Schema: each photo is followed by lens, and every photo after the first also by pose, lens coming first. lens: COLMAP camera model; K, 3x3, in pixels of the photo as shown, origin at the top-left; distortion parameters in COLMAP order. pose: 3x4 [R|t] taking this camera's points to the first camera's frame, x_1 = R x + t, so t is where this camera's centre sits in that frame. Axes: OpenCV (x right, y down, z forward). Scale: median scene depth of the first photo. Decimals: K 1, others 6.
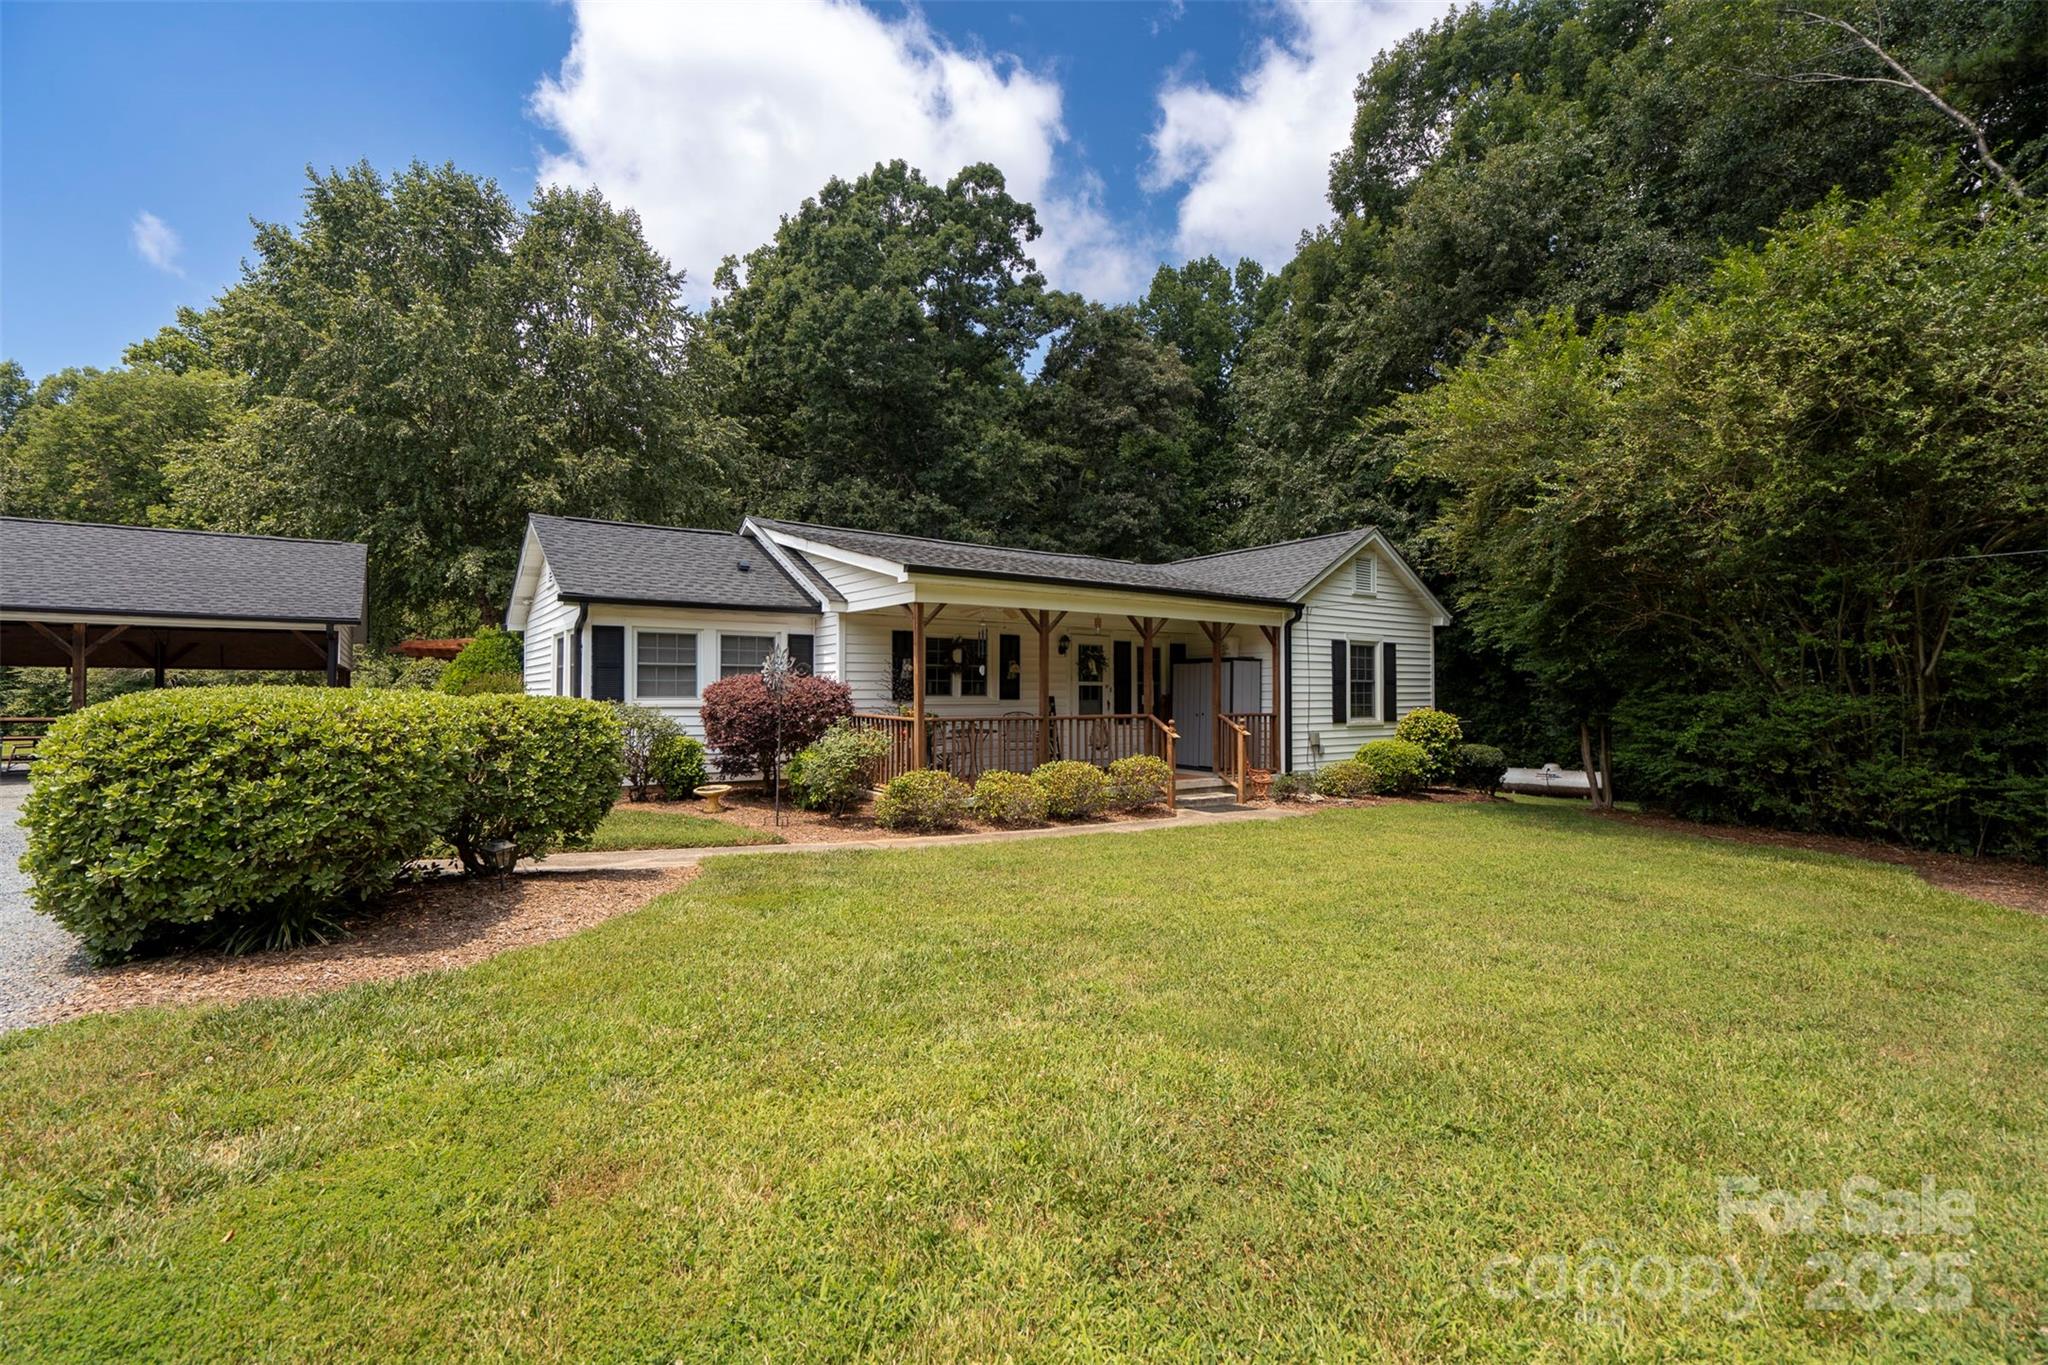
lens RADIAL K [[927.1, 0, 1024.0], [0, 927.1, 682.5], [0, 0, 1]] dist [-0.000042, 0.000436]
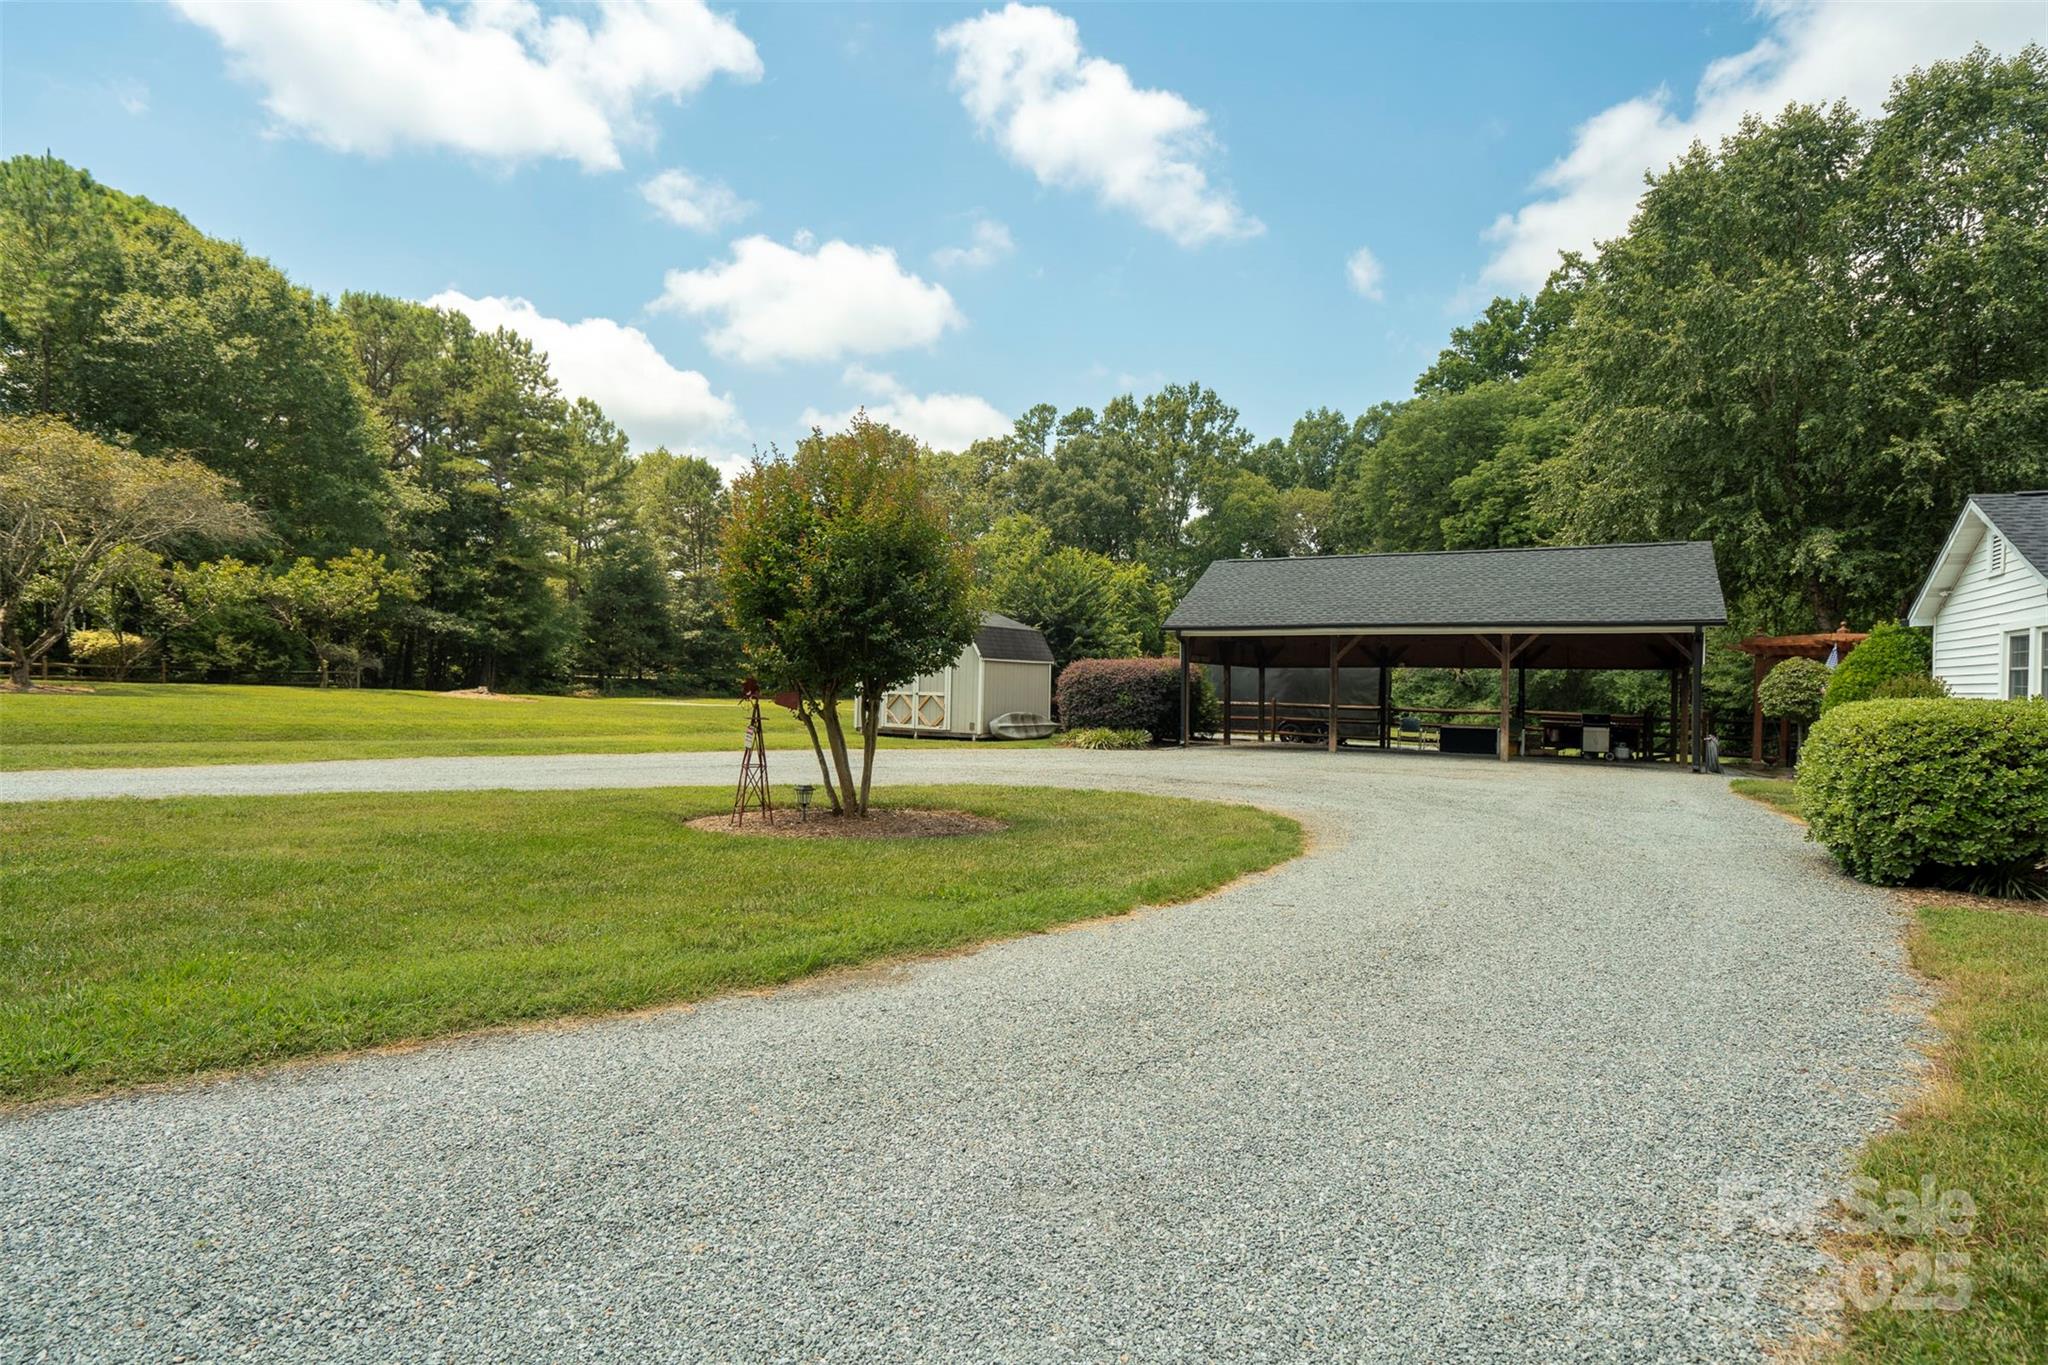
lens RADIAL K [[1092.1, 0, 1024.0], [0, 1092.1, 682.5], [0, 0, 1]] dist [-0.000330, -0.016825]
pose [[0.444984, 0.005795, -0.895520, -0.010223], [-0.003342, 0.999983, 0.004811, -0.004656], [0.895532, 0.000852, 0.444996, -0.189205]]
